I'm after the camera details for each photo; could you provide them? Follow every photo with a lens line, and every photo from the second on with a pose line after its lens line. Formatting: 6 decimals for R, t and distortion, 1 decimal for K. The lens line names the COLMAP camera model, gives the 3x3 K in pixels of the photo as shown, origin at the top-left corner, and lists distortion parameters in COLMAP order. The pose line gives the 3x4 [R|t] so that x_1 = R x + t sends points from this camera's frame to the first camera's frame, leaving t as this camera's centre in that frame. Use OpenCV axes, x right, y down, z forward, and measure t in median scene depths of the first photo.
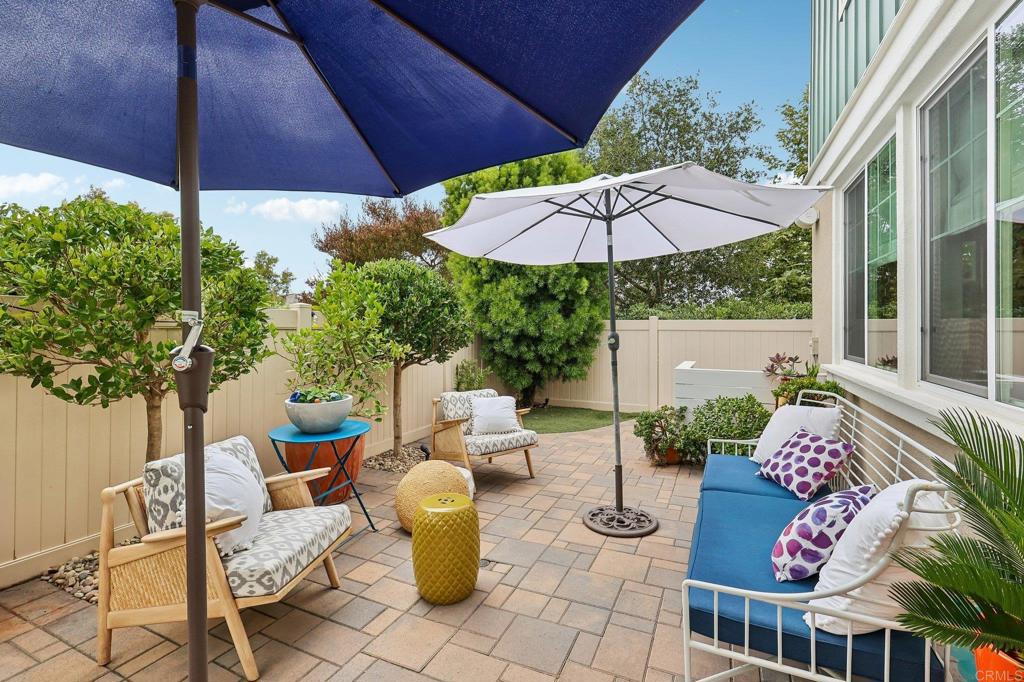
lens RADIAL K [[455.9, 0, 519.5], [0, 455.9, 328.7], [0, 0, 1]] dist [0.008715, -0.004451]
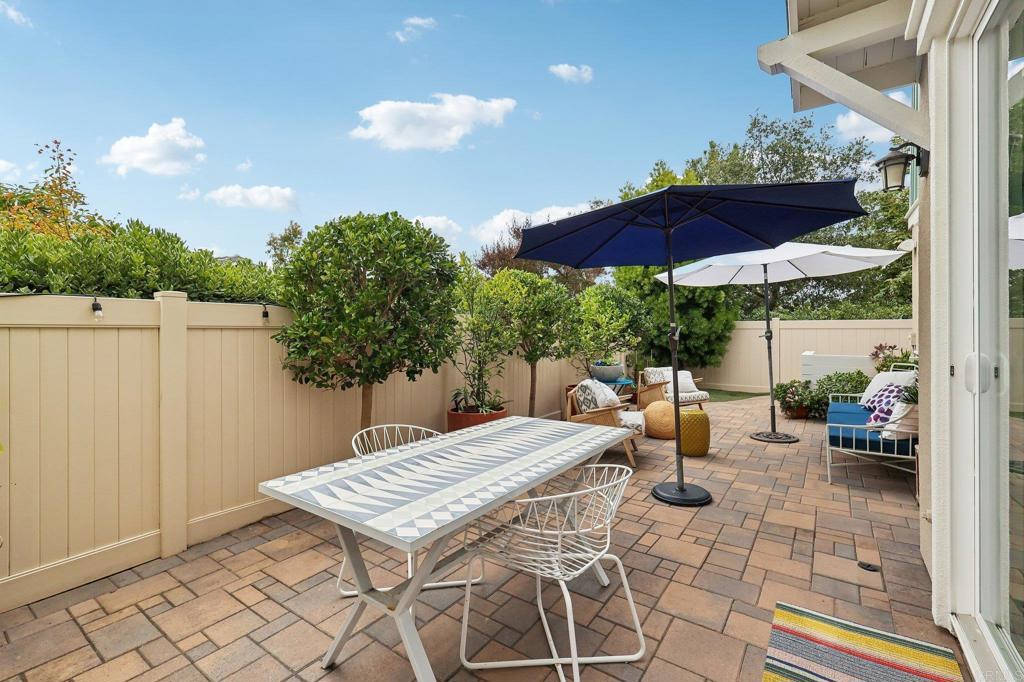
lens RADIAL K [[455.9, 0, 511.8], [0, 455.9, 333.3], [0, 0, 1]] dist [0.008715, -0.004451]
pose [[0.981961, -0.006201, -0.188984, -0.405229], [0.007704, 0.999944, 0.007222, 0.002169], [0.188928, -0.008548, 0.981954, -0.844562]]
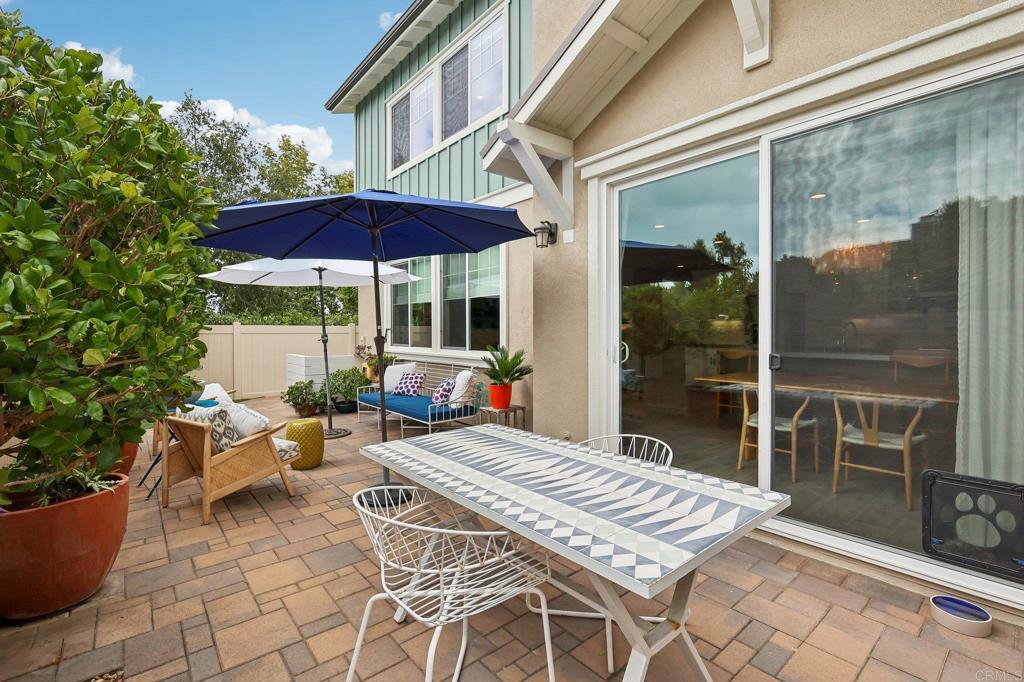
lens RADIAL K [[455.9, 0, 510.4], [0, 455.9, 340.6], [0, 0, 1]] dist [0.008715, -0.004451]
pose [[0.426098, -0.023316, 0.904376, -1.096217], [0.007613, 0.999725, 0.022187, 0.000641], [-0.904645, -0.002568, 0.426158, -0.441172]]
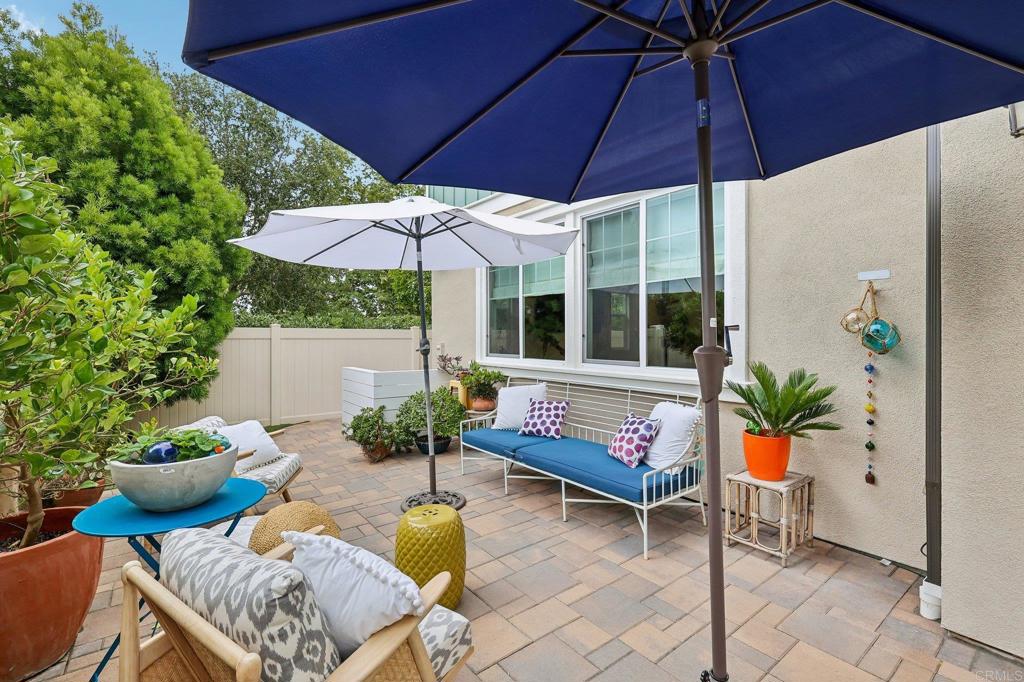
lens RADIAL K [[455.9, 0, 505.9], [0, 455.9, 336.2], [0, 0, 1]] dist [0.008715, -0.004451]
pose [[0.472520, -0.002935, 0.881315, -0.665621], [0.006591, 0.999978, -0.000203, 0.002415], [-0.881295, 0.005905, 0.472529, 0.285846]]
